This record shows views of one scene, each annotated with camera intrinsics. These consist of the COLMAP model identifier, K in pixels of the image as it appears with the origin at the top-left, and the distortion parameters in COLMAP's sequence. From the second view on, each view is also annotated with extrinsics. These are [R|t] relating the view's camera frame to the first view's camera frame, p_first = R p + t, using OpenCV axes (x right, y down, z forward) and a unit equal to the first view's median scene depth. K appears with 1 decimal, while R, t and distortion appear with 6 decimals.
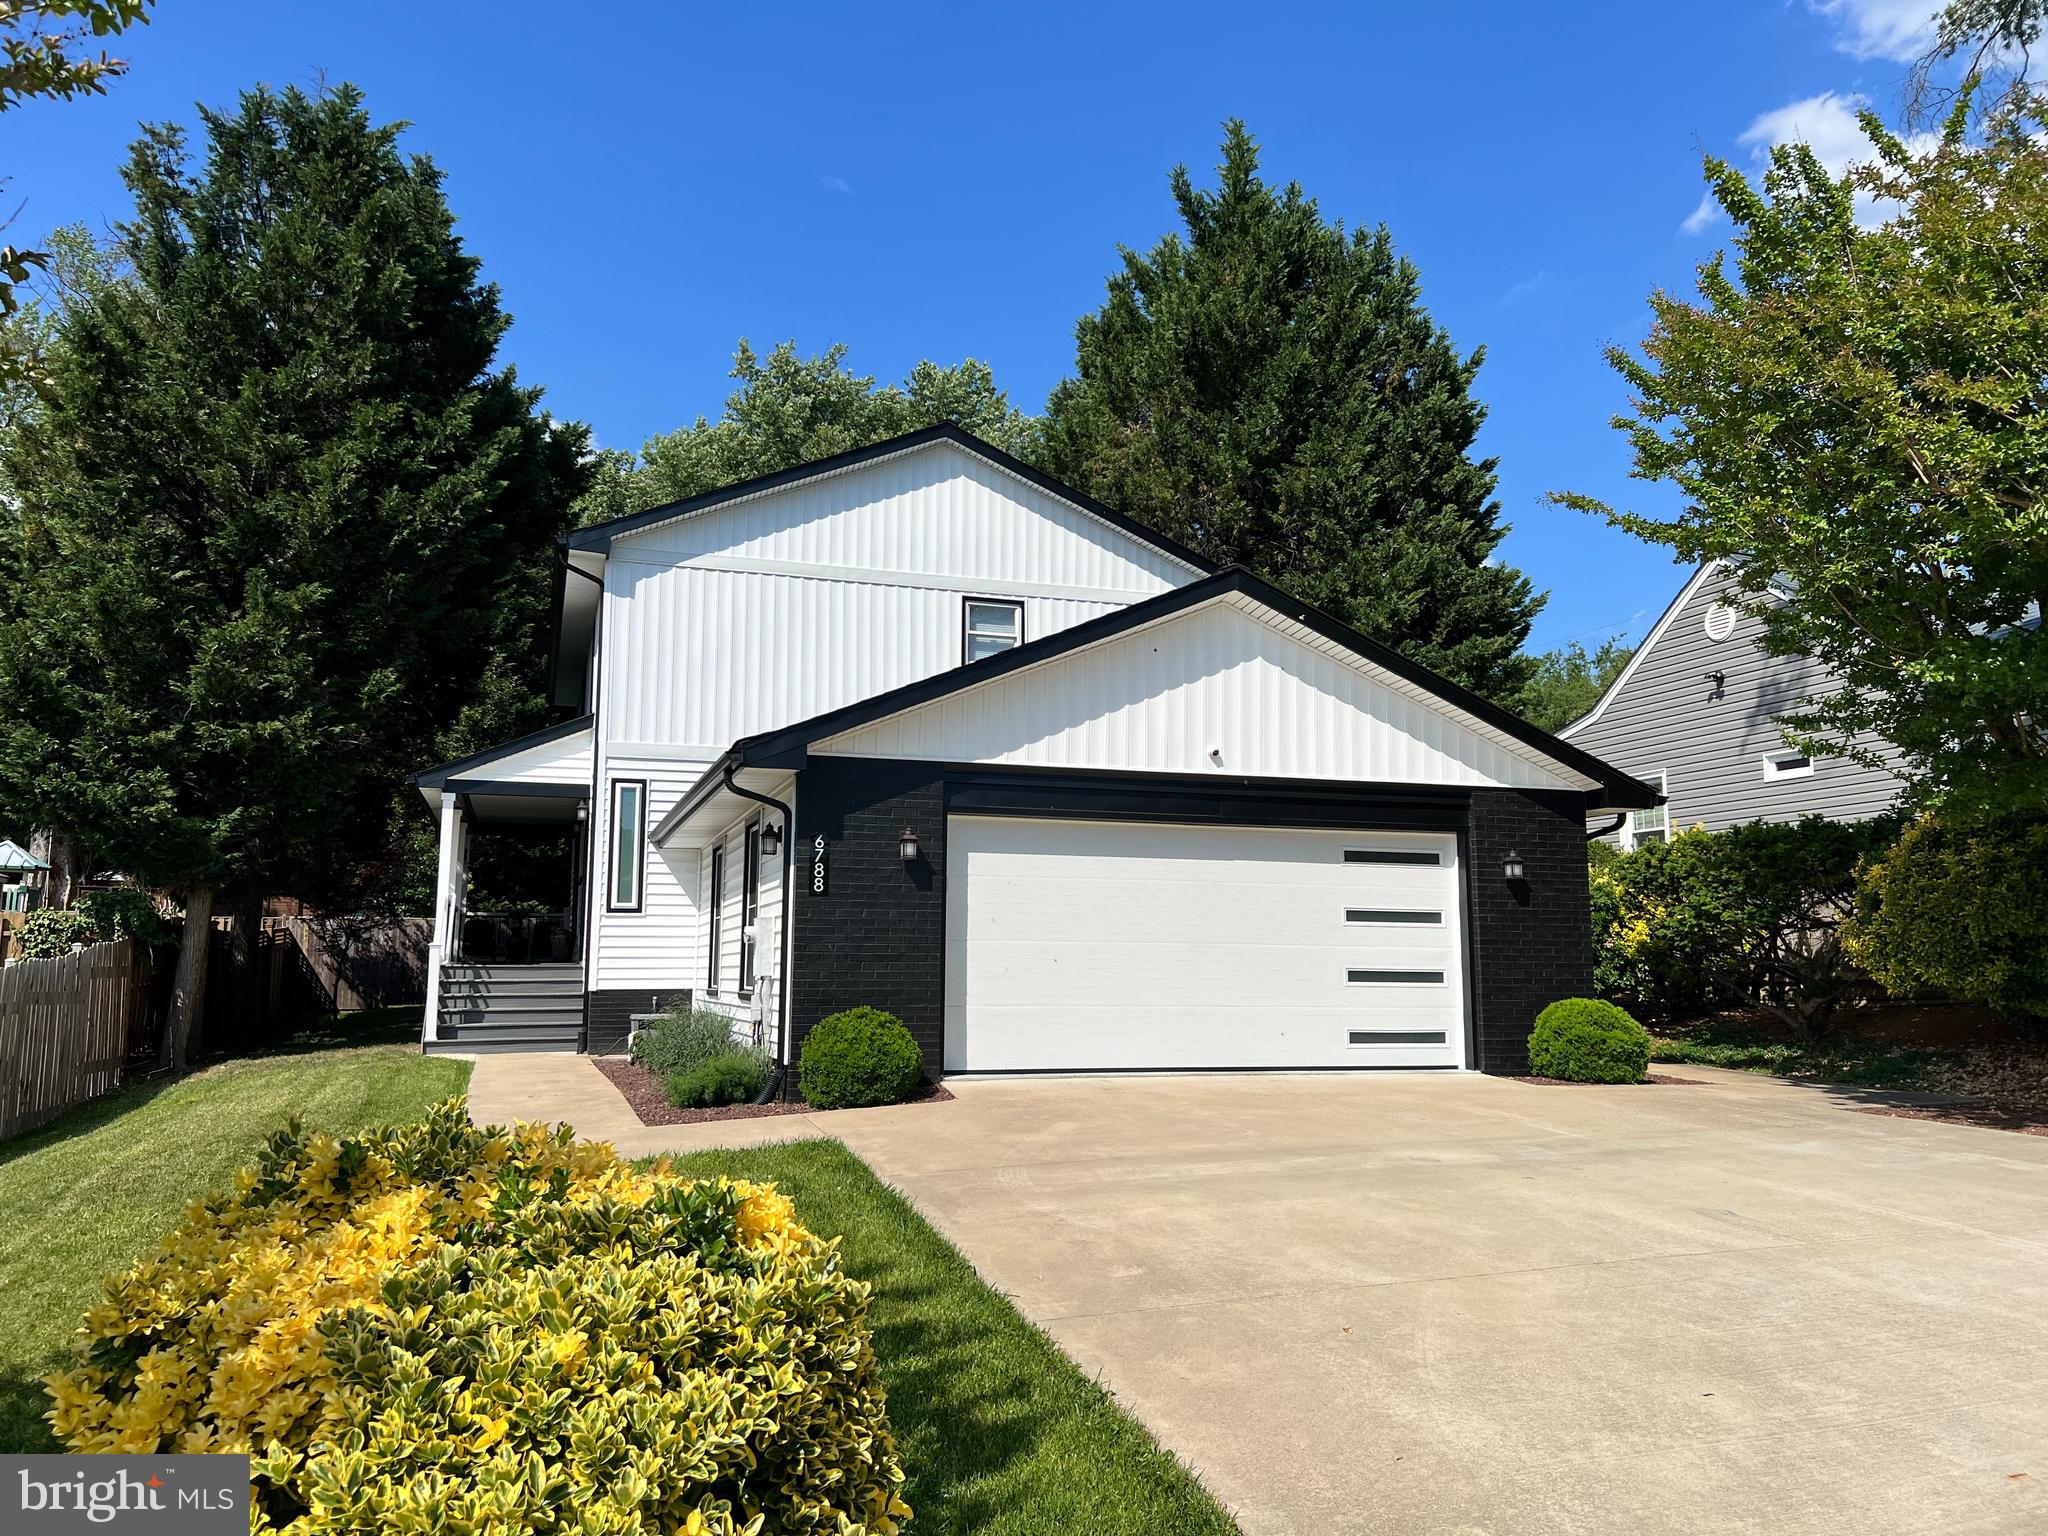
lens RADIAL K [[1546.1, 0, 1010.0], [0, 1546.1, 763.5], [0, 0, 1]] dist [0.039732, -0.031896]
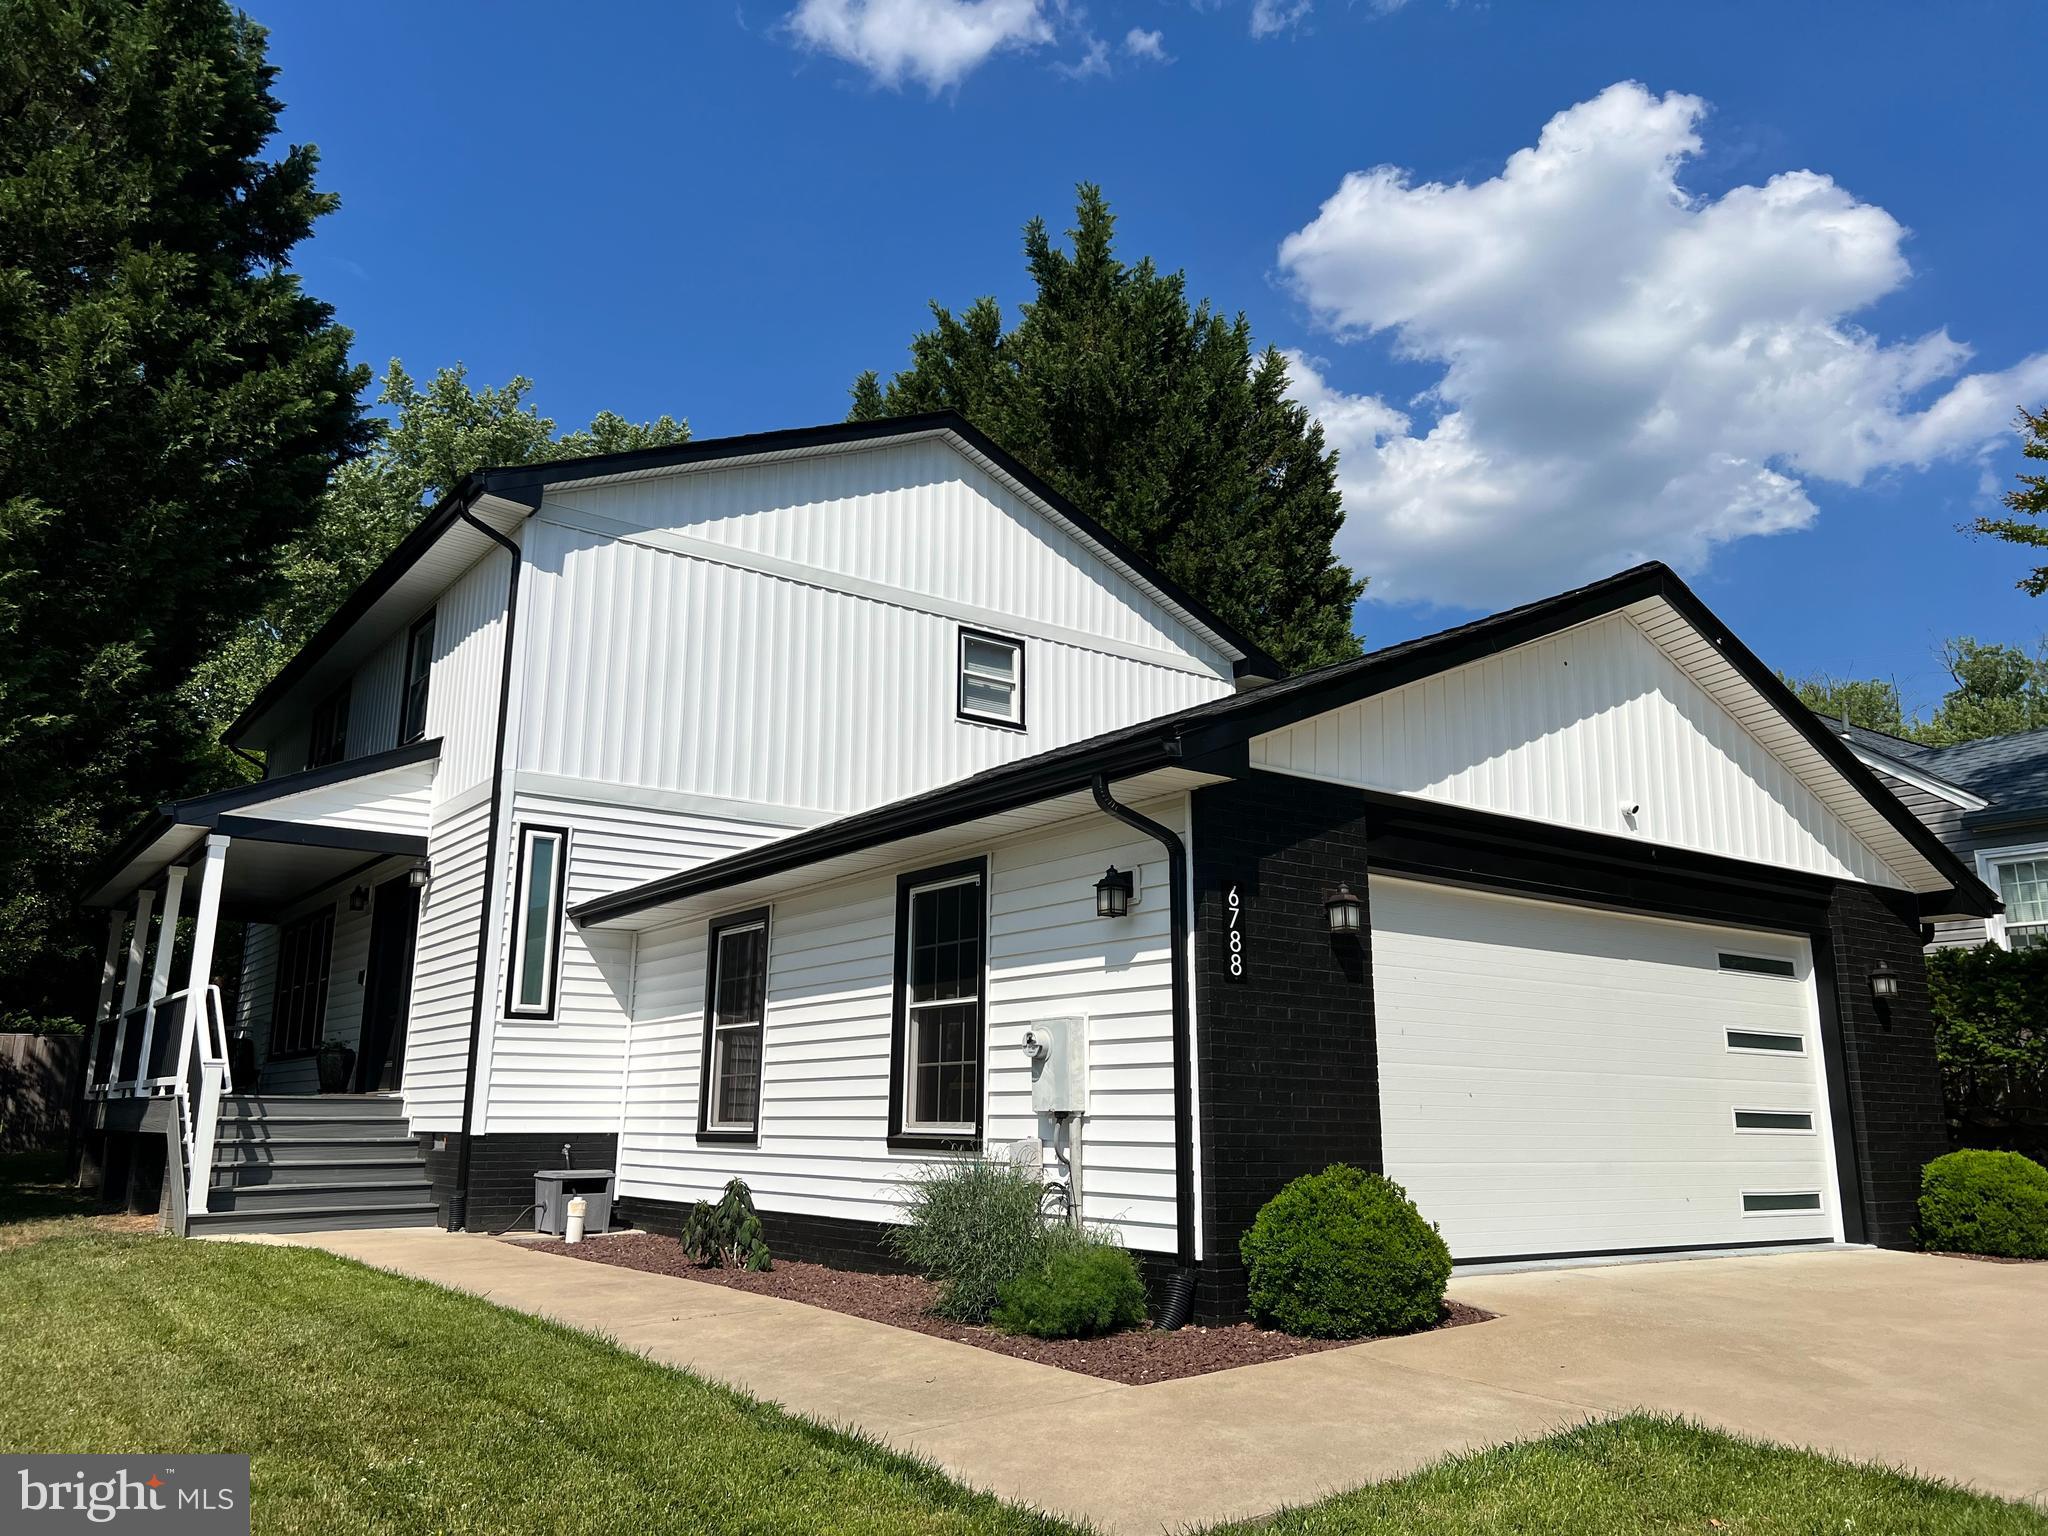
lens RADIAL K [[1546.1, 0, 1035.0], [0, 1546.1, 771.7], [0, 0, 1]] dist [0.039732, -0.031896]
pose [[0.947866, 0.074394, 0.309864, -0.255331], [-0.048272, 0.994667, -0.091142, 0.039026], [-0.314992, 0.071432, 0.946402, 0.269995]]
